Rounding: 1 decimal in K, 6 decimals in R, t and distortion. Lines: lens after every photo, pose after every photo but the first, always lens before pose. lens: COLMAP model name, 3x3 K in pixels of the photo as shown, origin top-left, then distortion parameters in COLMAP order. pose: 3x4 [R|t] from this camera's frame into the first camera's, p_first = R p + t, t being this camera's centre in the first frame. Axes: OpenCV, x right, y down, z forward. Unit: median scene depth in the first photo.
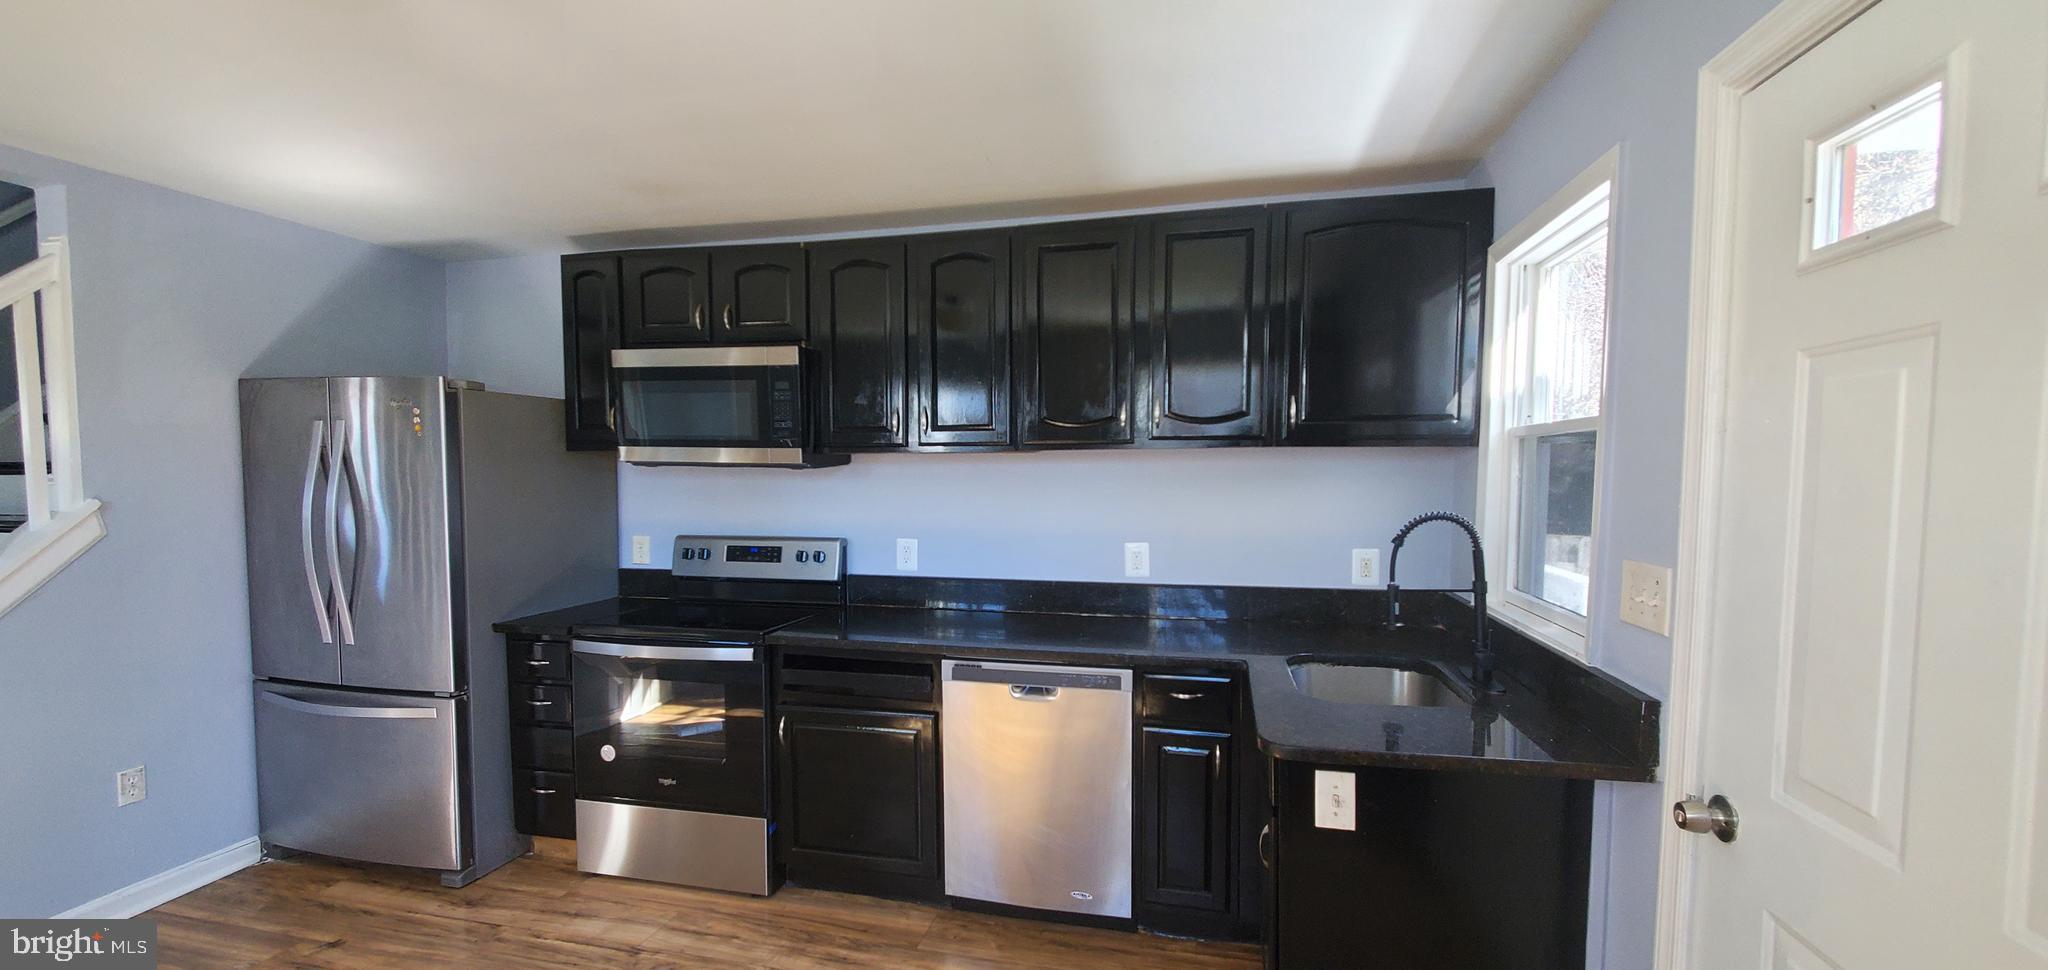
lens RADIAL K [[815.1, 0, 1021.0], [0, 815.1, 516.0], [0, 0, 1]] dist [0.004443, -0.001431]
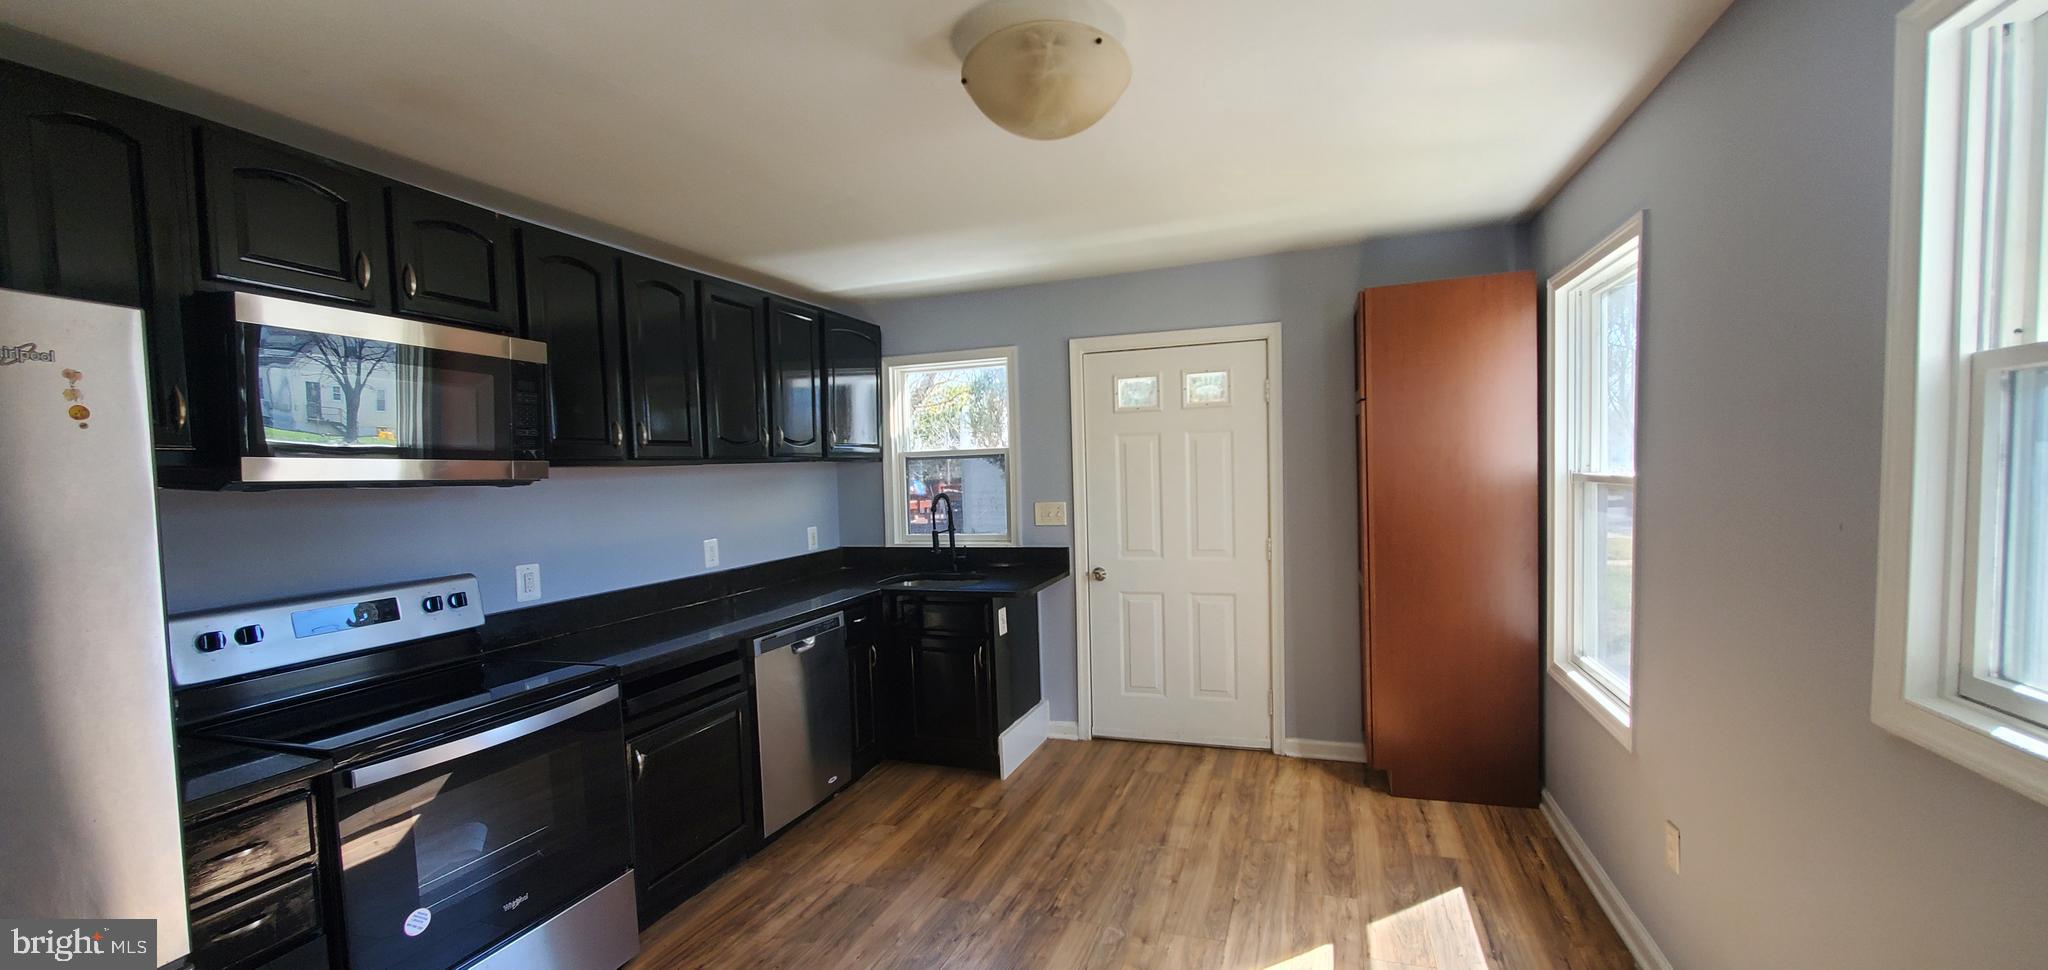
lens RADIAL K [[815.1, 0, 1028.5], [0, 815.1, 517.2], [0, 0, 1]] dist [0.004443, -0.001431]
pose [[0.099445, -0.061823, 0.993121, -1.202931], [0.088819, 0.994635, 0.053023, -0.027731], [-0.991071, 0.082936, 0.104402, 0.459177]]
